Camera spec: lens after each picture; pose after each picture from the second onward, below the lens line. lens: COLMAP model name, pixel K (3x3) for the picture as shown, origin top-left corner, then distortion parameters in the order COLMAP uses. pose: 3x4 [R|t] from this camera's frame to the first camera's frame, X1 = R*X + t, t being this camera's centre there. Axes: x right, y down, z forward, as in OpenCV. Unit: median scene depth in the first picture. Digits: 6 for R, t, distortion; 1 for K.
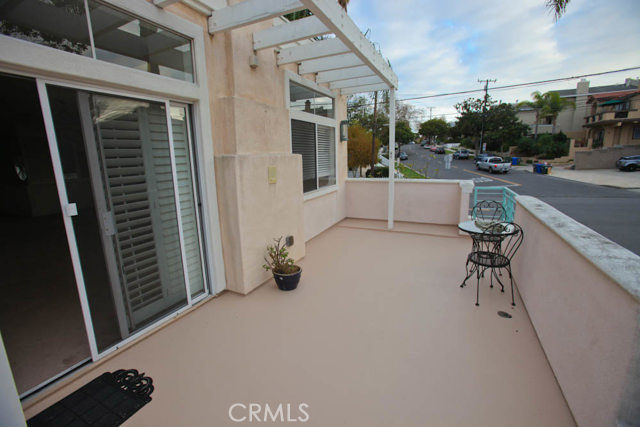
lens RADIAL K [[286.1, 0, 320.0], [0, 286.1, 213.5], [0, 0, 1]] dist [0.001991, 0.000682]
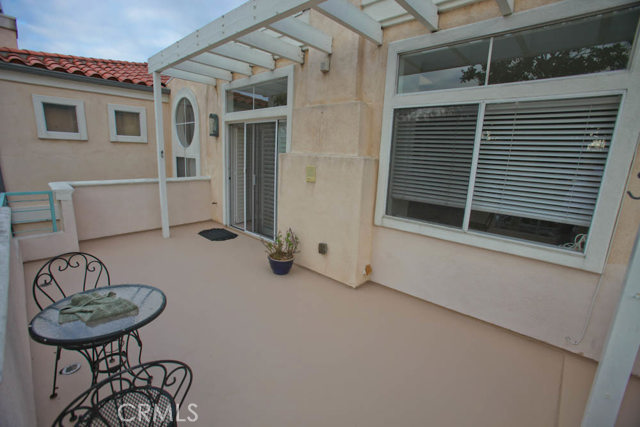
lens RADIAL K [[286.1, 0, 320.0], [0, 286.1, 213.5], [0, 0, 1]] dist [0.001991, 0.000682]
pose [[-0.277831, 0.202993, -0.938938, 0.824970], [-0.234307, 0.933579, 0.271165, -0.287543], [0.931617, 0.295337, -0.211815, 1.283095]]
